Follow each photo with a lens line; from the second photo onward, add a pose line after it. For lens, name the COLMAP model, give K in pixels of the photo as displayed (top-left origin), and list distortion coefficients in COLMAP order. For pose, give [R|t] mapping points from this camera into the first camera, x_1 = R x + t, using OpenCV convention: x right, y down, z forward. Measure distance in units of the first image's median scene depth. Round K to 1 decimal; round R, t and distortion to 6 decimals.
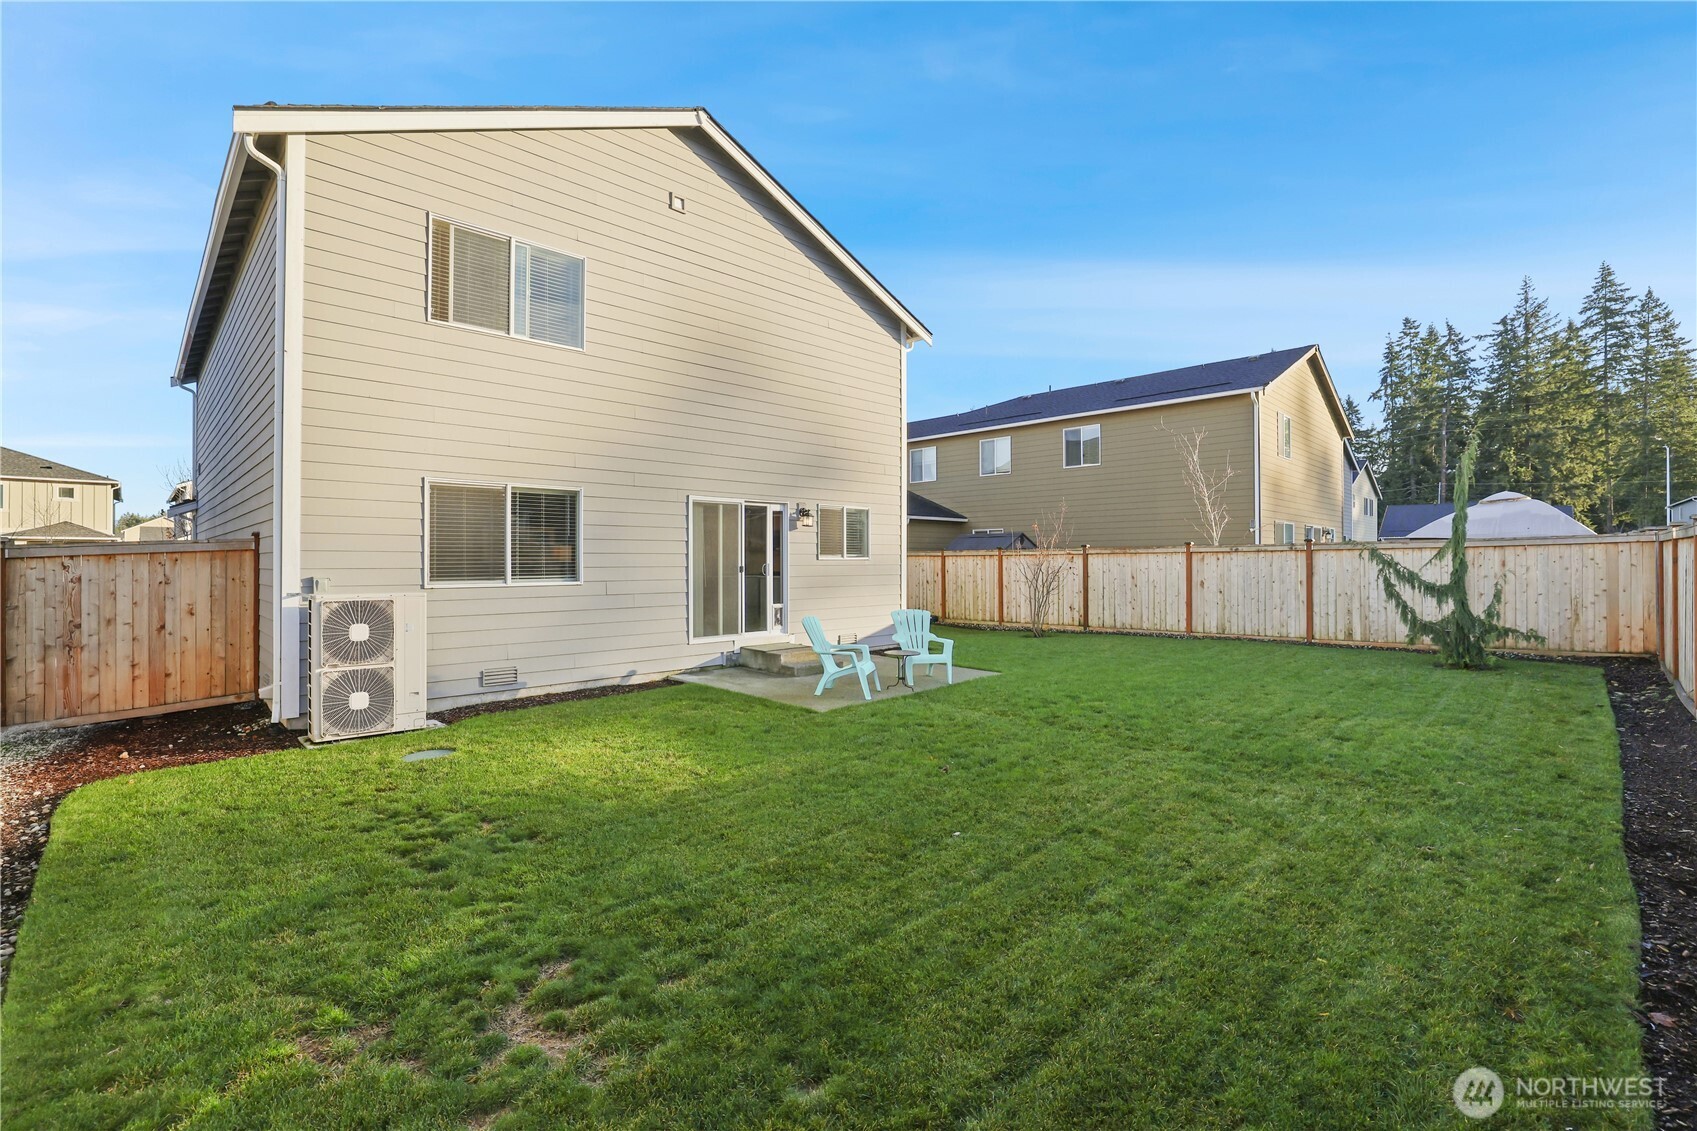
lens RADIAL K [[742.1, 0, 850.1], [0, 742.1, 557.9], [0, 0, 1]] dist [-0.001287, -0.000091]
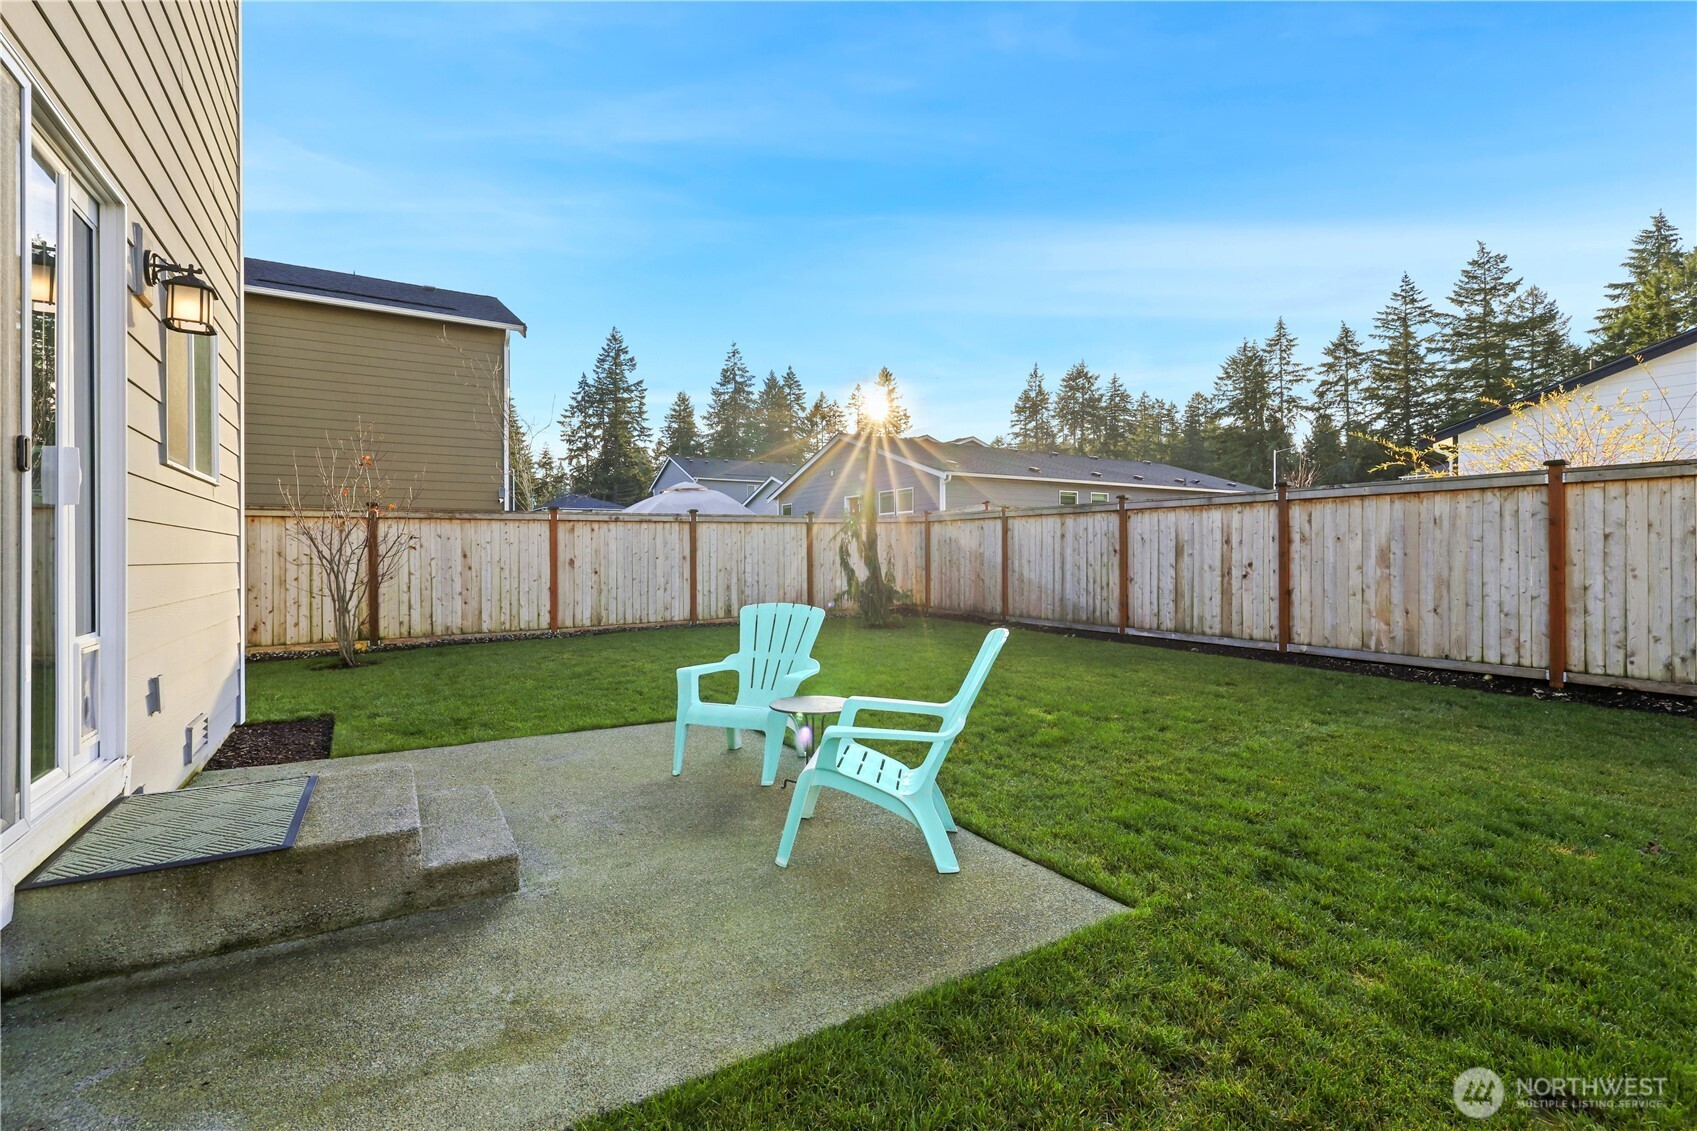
lens RADIAL K [[742.1, 0, 850.1], [0, 742.1, 557.9], [0, 0, 1]] dist [-0.001287, -0.000091]
pose [[0.218032, -0.000278, 0.975942, -0.209395], [-0.001511, 0.999999, 0.000623, 0.030185], [-0.975940, -0.001611, 0.218032, 0.575088]]
